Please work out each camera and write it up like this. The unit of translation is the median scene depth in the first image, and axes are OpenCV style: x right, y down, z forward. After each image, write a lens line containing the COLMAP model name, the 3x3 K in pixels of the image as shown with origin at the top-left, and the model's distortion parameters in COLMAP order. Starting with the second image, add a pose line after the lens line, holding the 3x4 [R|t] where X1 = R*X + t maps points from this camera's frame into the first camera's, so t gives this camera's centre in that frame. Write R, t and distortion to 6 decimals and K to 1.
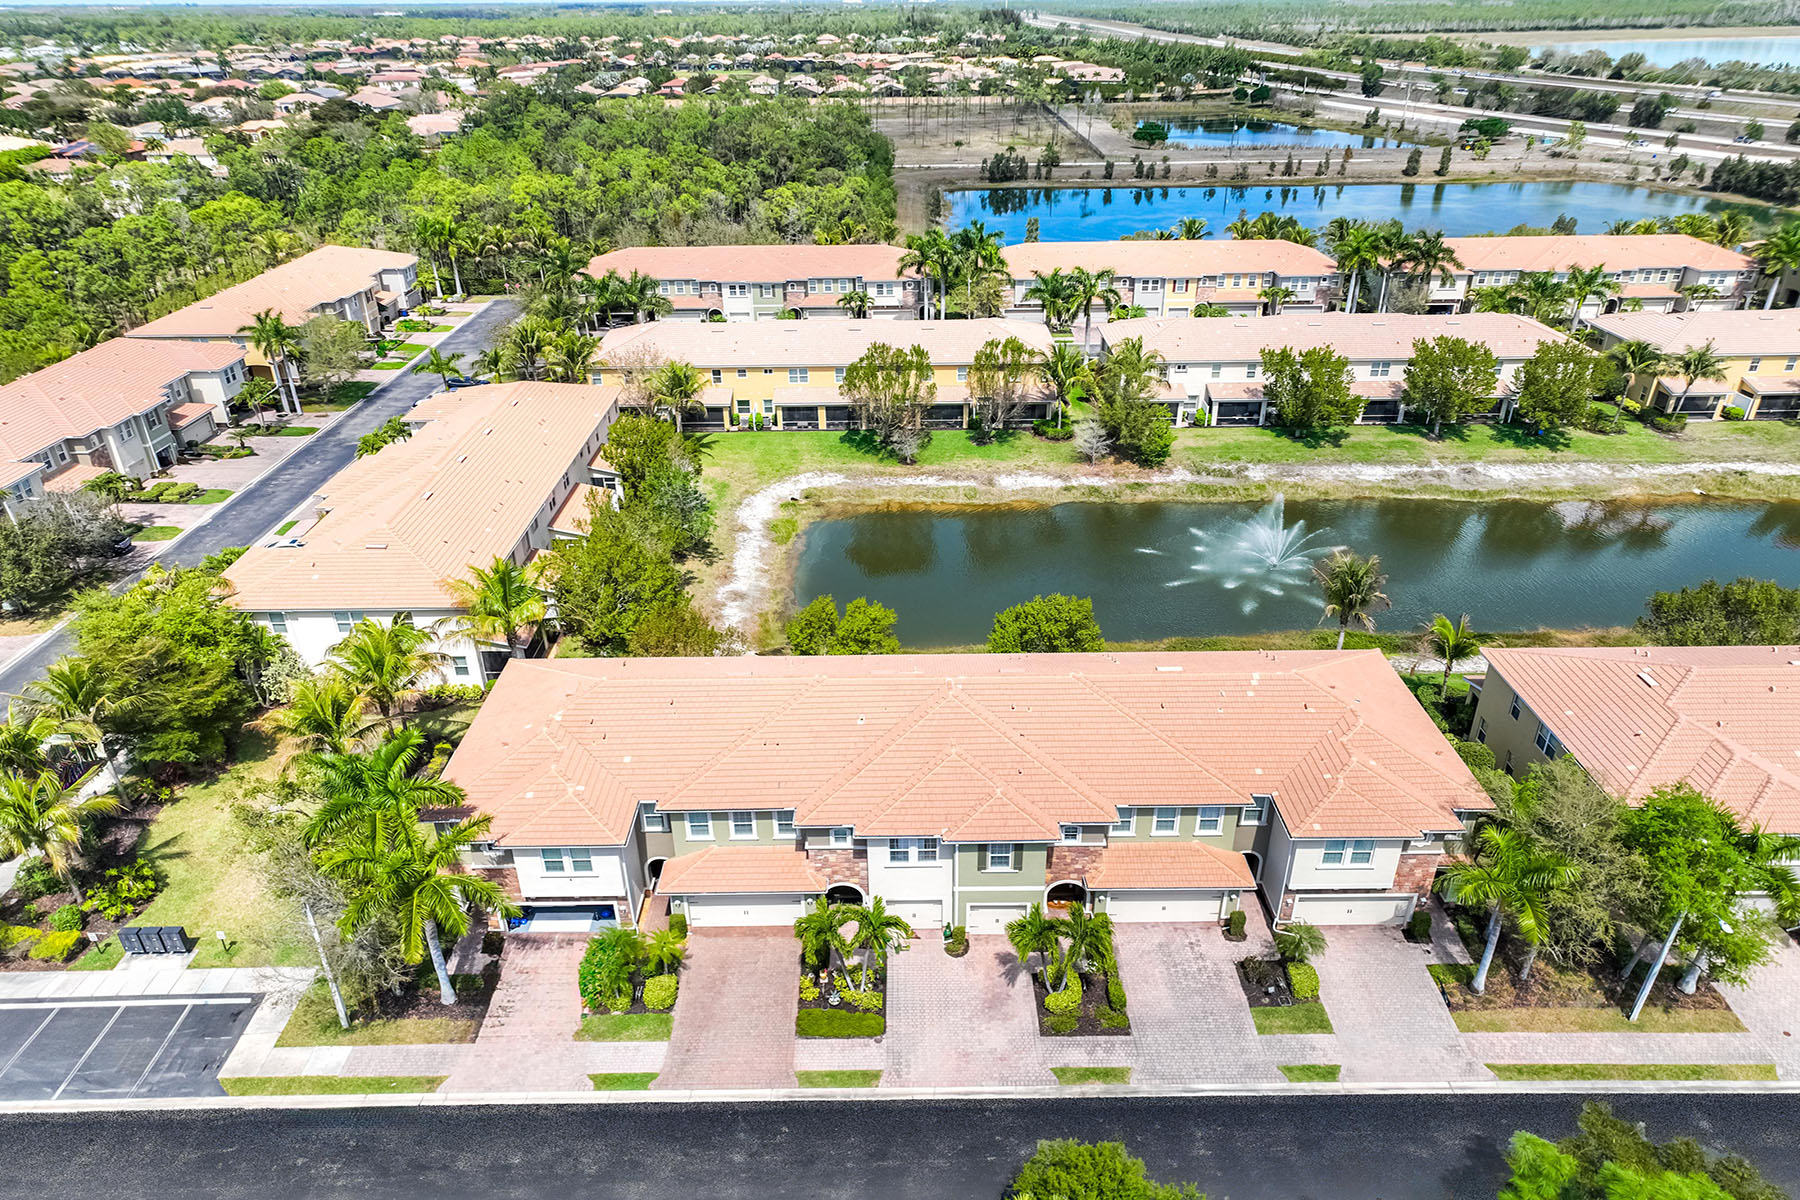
lens RADIAL K [[1213.0, 0, 904.3], [0, 1213.0, 748.6], [0, 0, 1]] dist [0.005191, 0.008873]
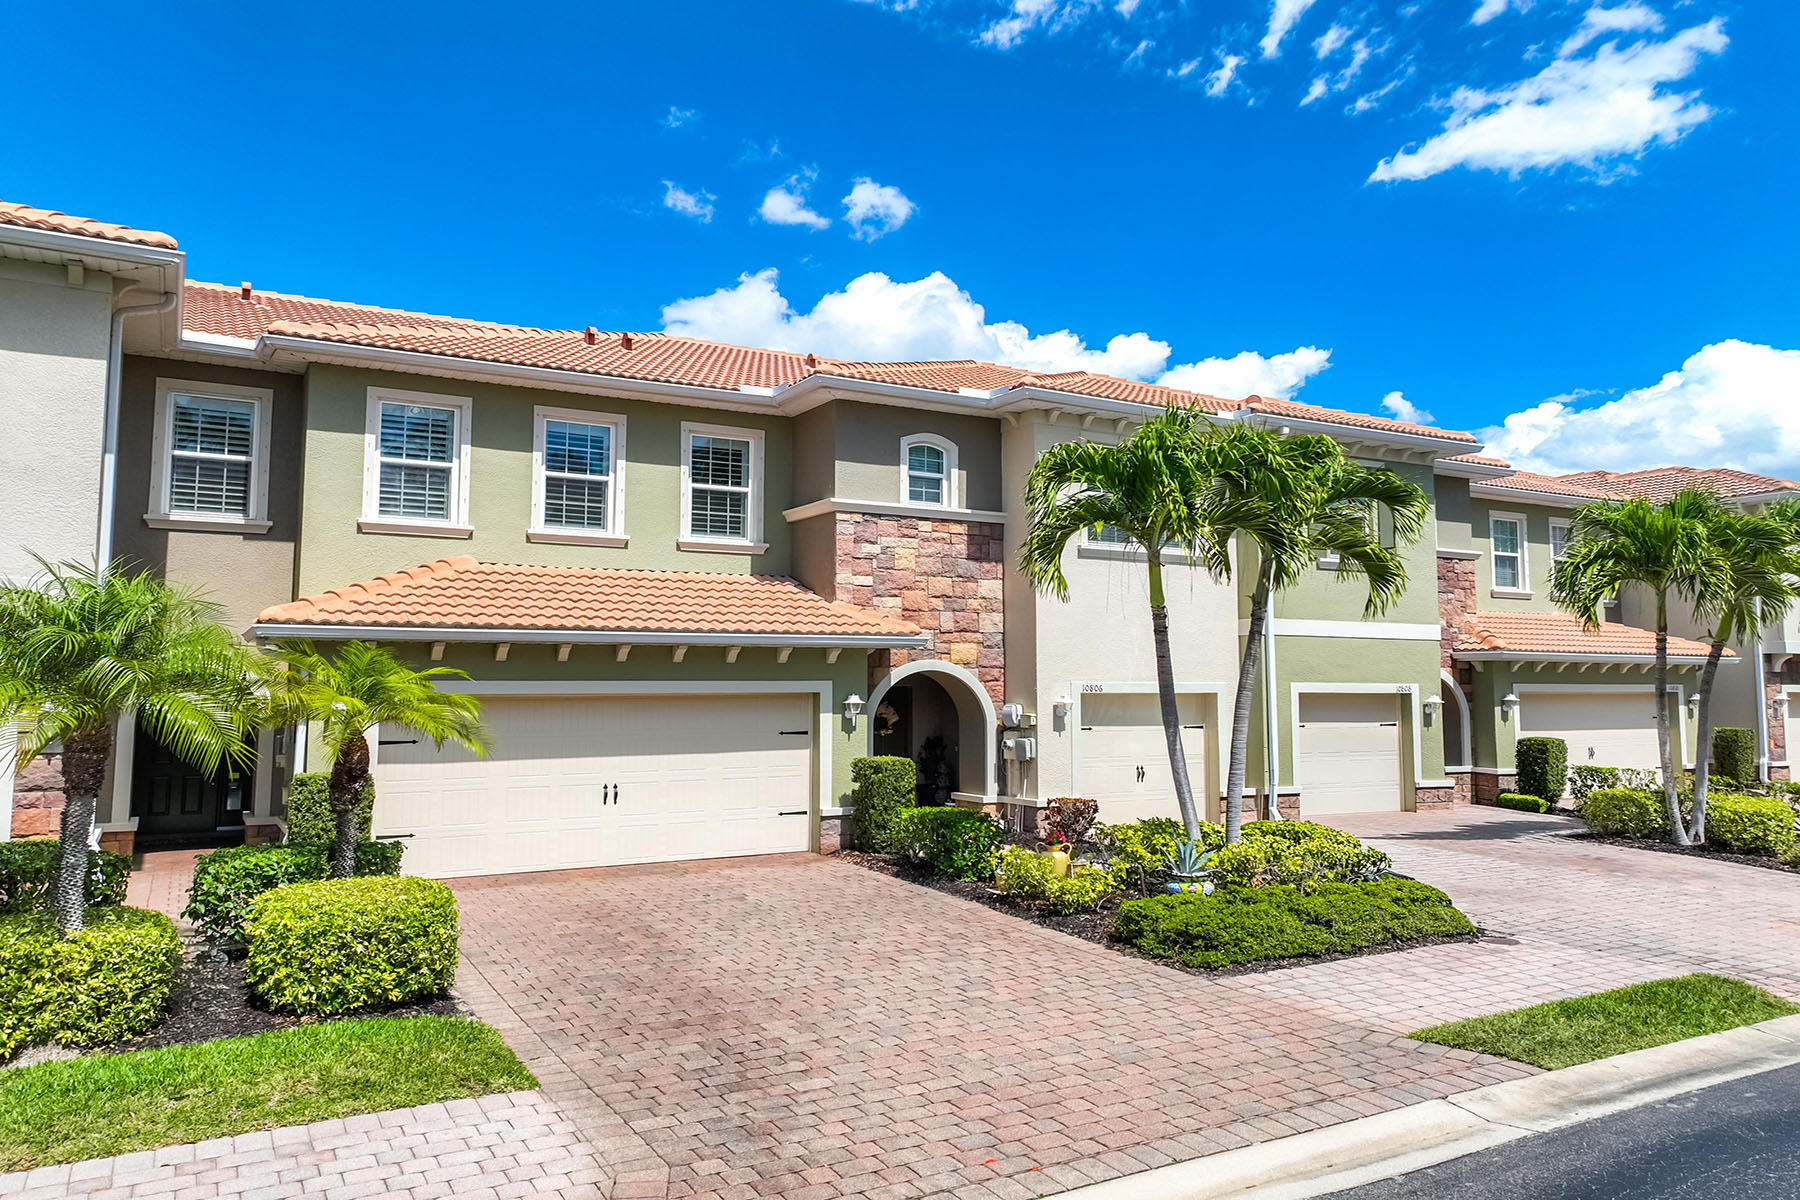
lens RADIAL K [[1258.7, 0, 903.0], [0, 1258.7, 550.7], [0, 0, 1]] dist [0.005659, 0.009987]
pose [[0.869394, 0.062554, 0.490145, -0.213811], [0.248623, 0.801859, -0.543331, 0.259540], [-0.427015, 0.594229, 0.681579, 0.781637]]
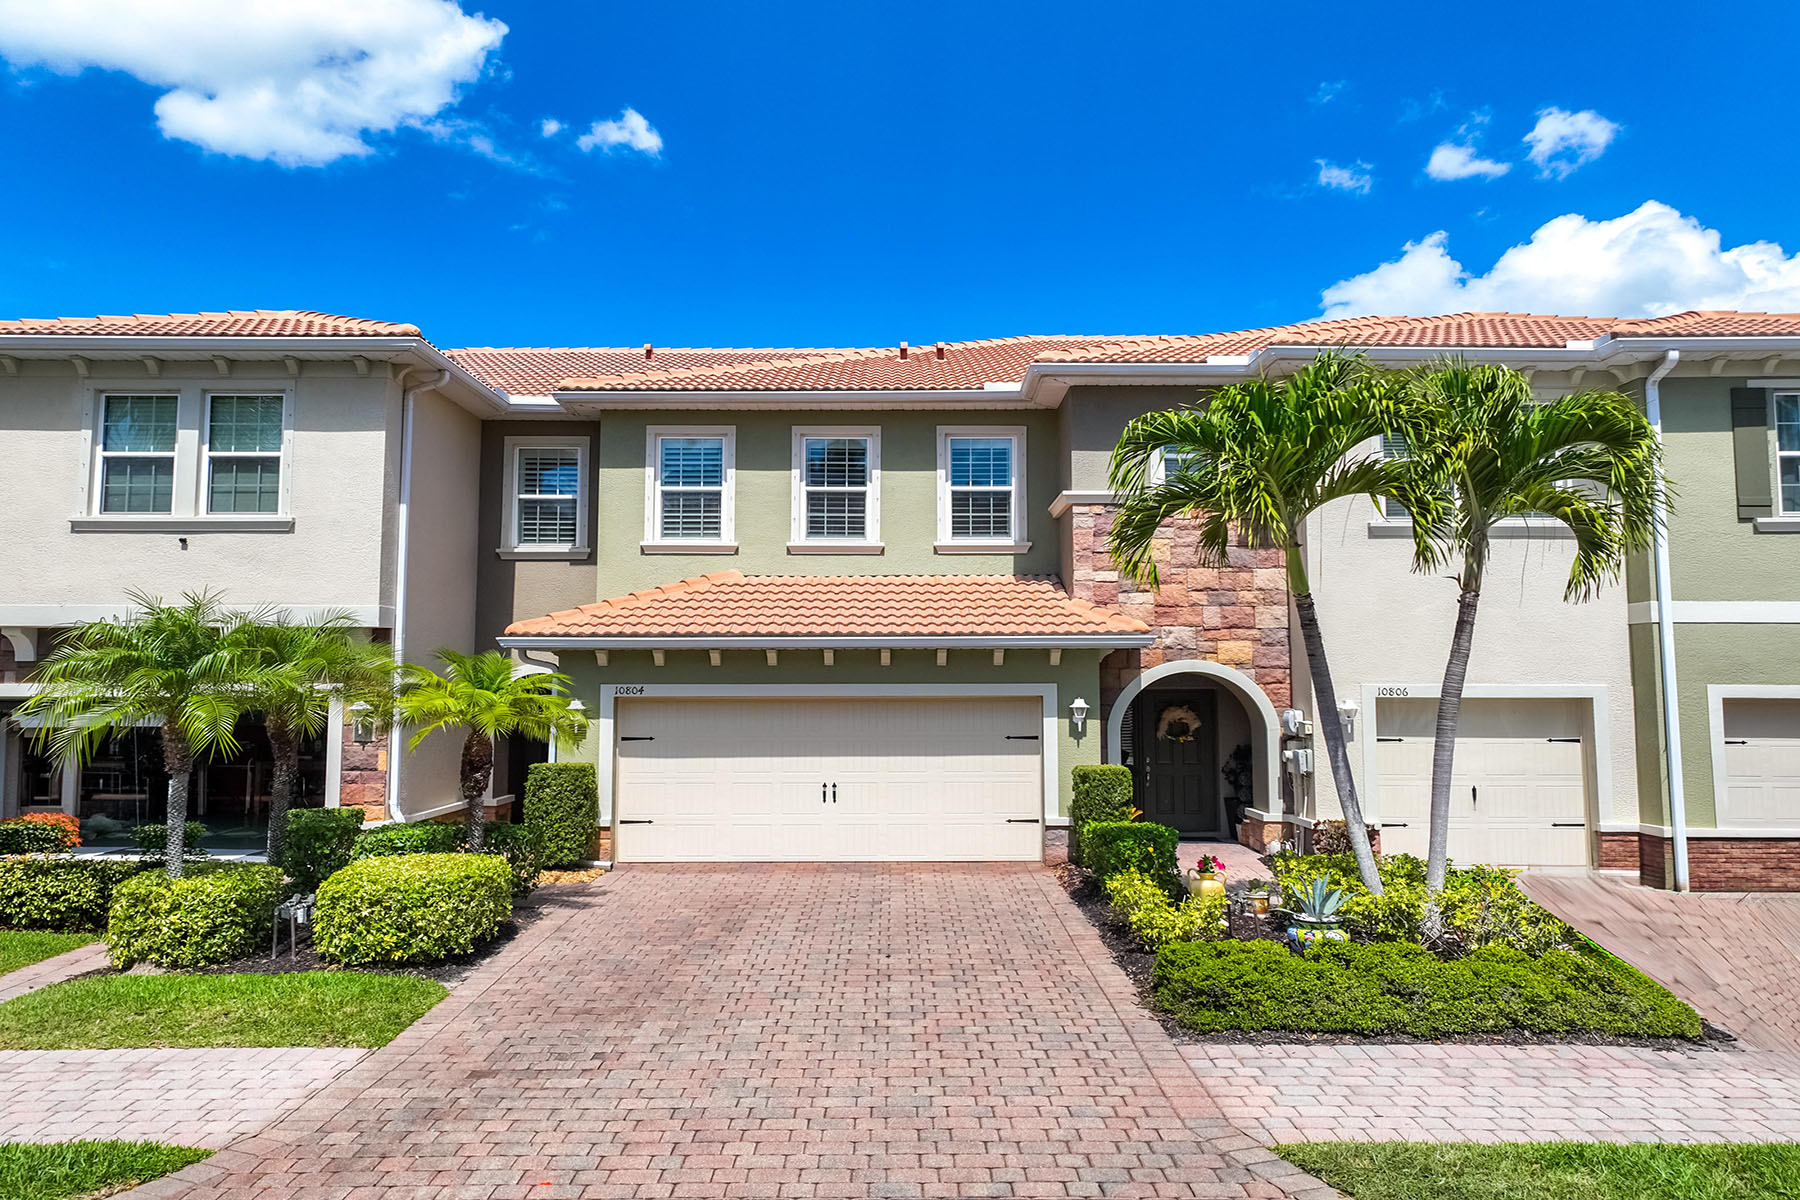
lens RADIAL K [[1265.7, 0, 903.4], [0, 1265.7, 552.6], [0, 0, 1]] dist [0.015259, 0.003037]
pose [[0.999930, 0.008854, -0.007910, -0.114890], [-0.011836, 0.796010, -0.605168, 0.267202], [0.000938, 0.605219, 0.796058, 0.766121]]
